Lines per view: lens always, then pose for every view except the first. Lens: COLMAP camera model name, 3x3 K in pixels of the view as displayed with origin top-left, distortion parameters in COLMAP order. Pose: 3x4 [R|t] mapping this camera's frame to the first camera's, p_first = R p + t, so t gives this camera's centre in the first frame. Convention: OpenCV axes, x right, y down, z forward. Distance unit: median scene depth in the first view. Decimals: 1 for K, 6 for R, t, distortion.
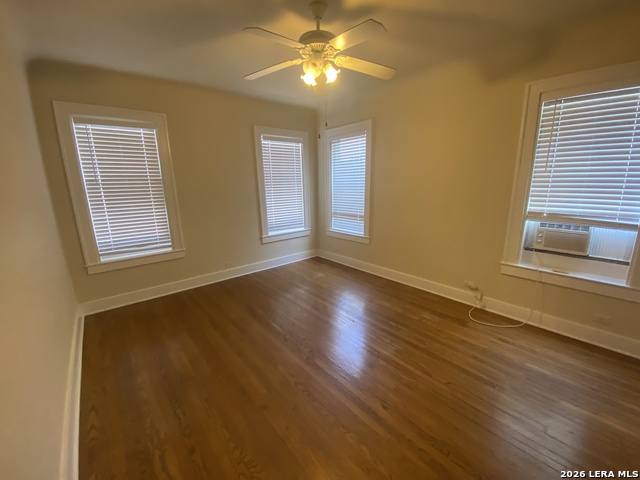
lens RADIAL K [[263.5, 0, 320.0], [0, 263.5, 240.0], [0, 0, 1]] dist [0.013392, -0.019613]
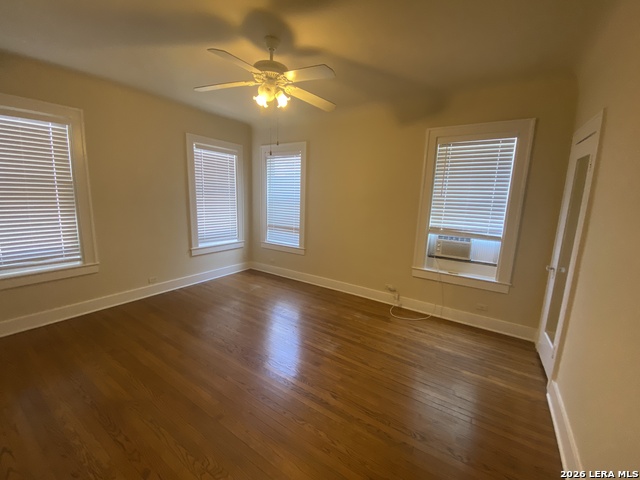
lens RADIAL K [[263.5, 0, 320.0], [0, 263.5, 240.0], [0, 0, 1]] dist [0.013392, -0.019613]
pose [[0.955142, 0.005282, 0.296103, -0.098848], [0.010699, 0.998573, -0.052323, 0.017295], [-0.295956, 0.053144, 0.953722, -0.060336]]
